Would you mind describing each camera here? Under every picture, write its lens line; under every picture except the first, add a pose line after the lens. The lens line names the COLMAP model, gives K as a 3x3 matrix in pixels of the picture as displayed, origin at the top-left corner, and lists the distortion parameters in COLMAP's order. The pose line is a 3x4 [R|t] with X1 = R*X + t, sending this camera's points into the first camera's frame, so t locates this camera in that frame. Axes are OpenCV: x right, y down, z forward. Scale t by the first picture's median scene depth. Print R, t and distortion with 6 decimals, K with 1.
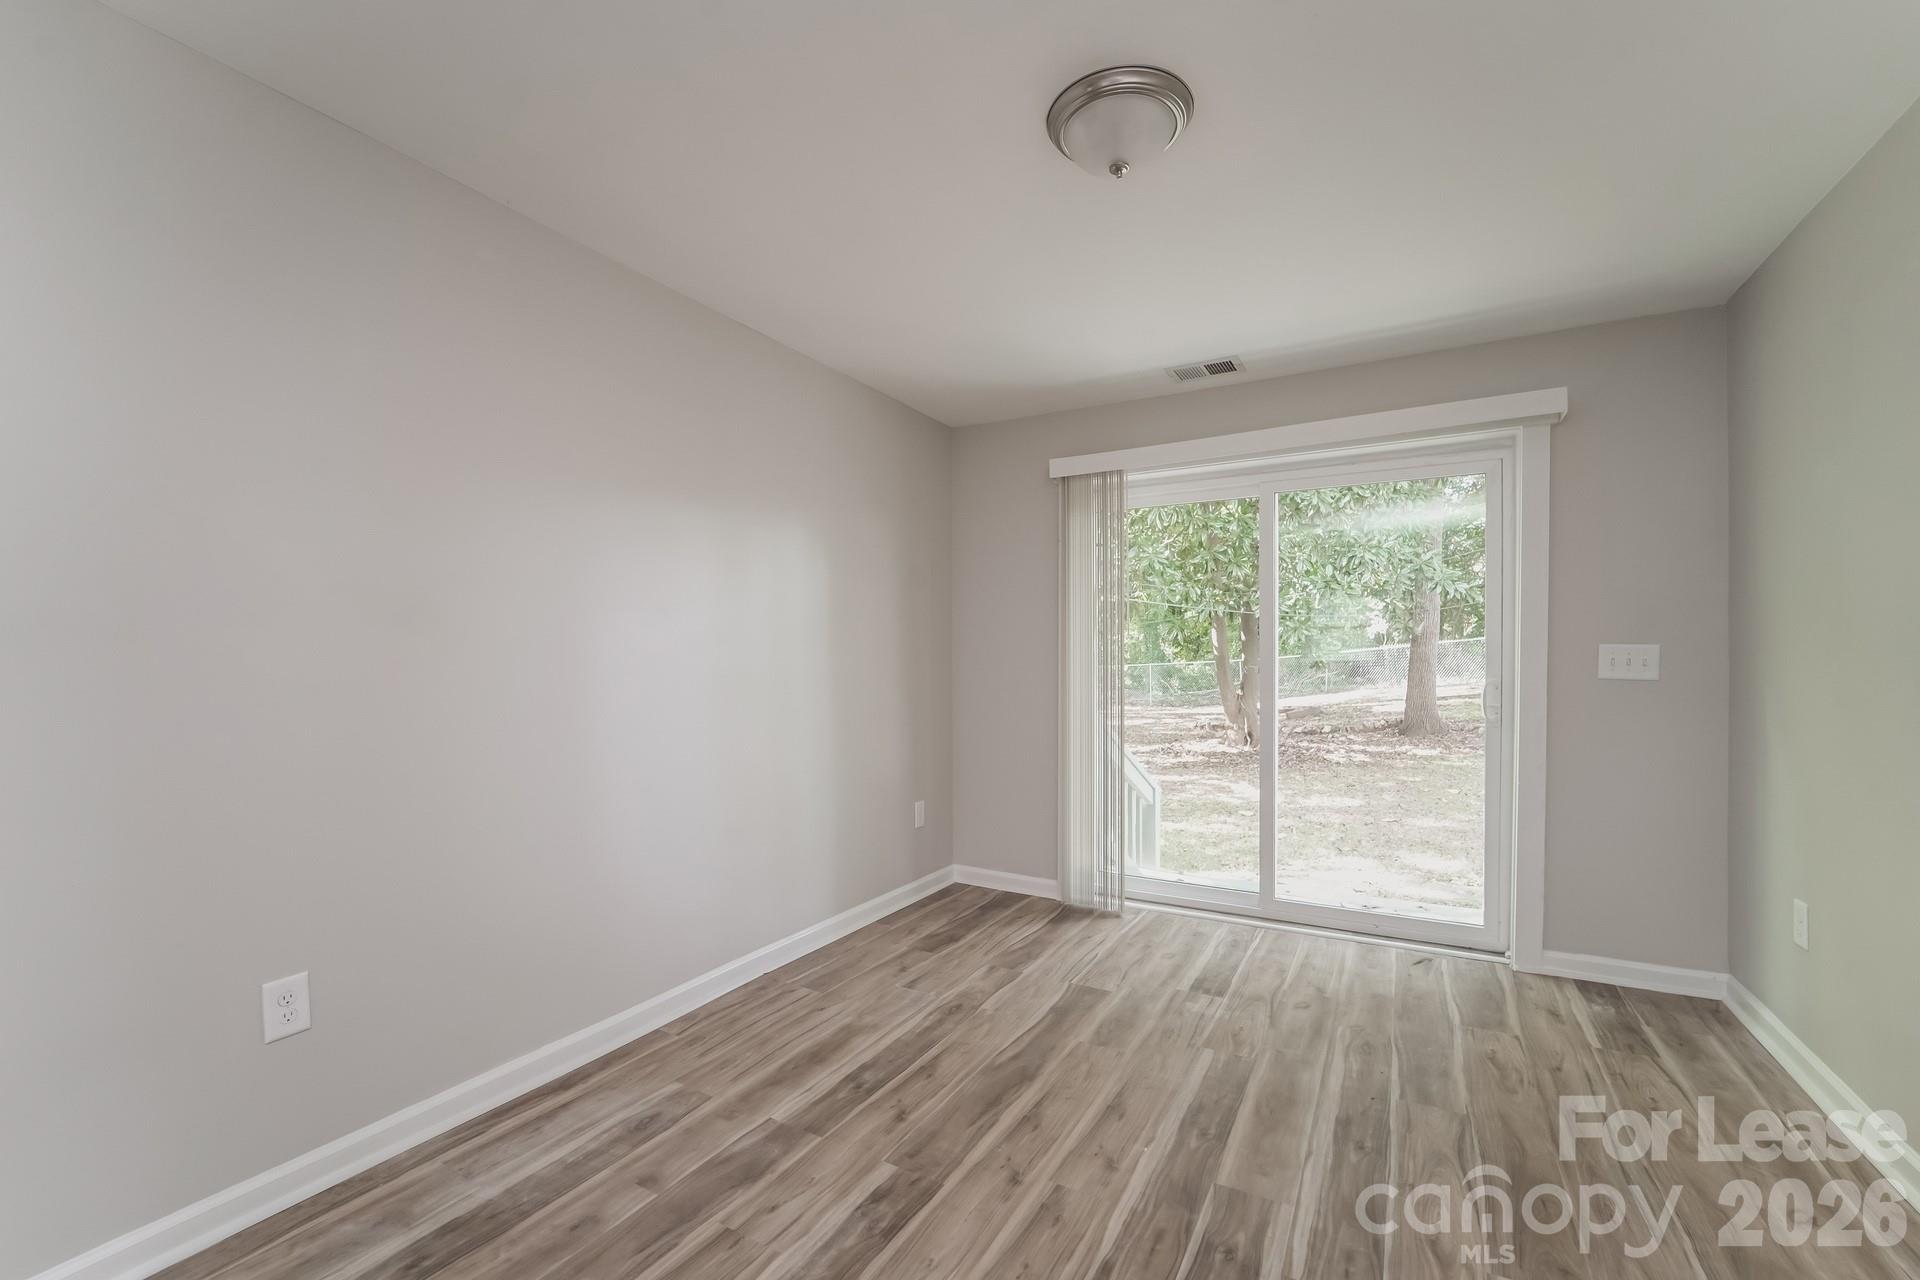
lens RADIAL K [[801.2, 0, 956.9], [0, 801.2, 670.3], [0, 0, 1]] dist [-0.011790, -0.000199]
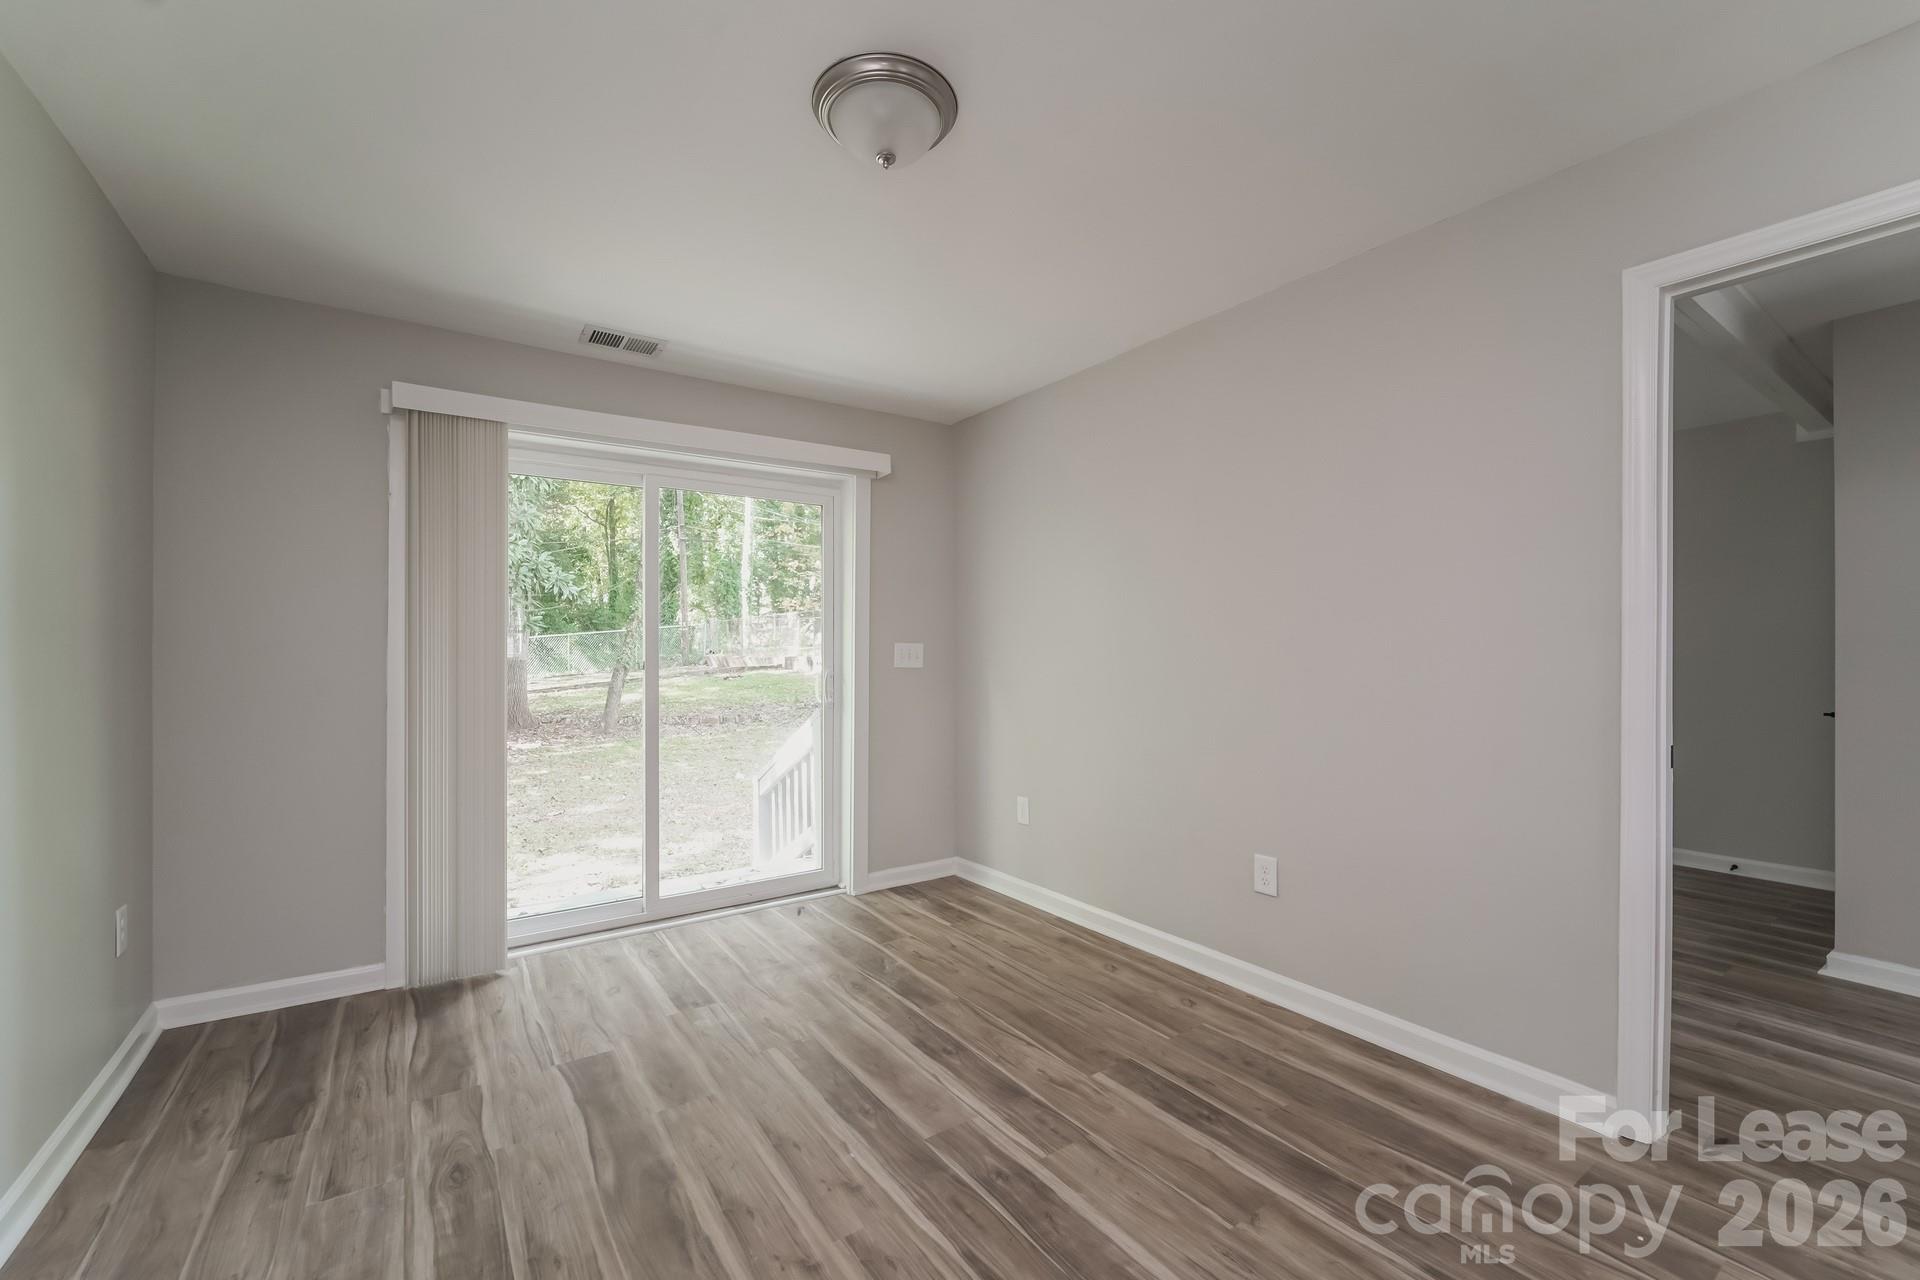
lens RADIAL K [[779.7, 0, 950.9], [0, 779.7, 653.9], [0, 0, 1]] dist [-0.007174, 0.000031]
pose [[0.441872, -0.002702, 0.897074, -0.372190], [0.017864, 0.999824, -0.005788, -0.004043], [-0.896900, 0.018583, 0.441842, 0.303298]]
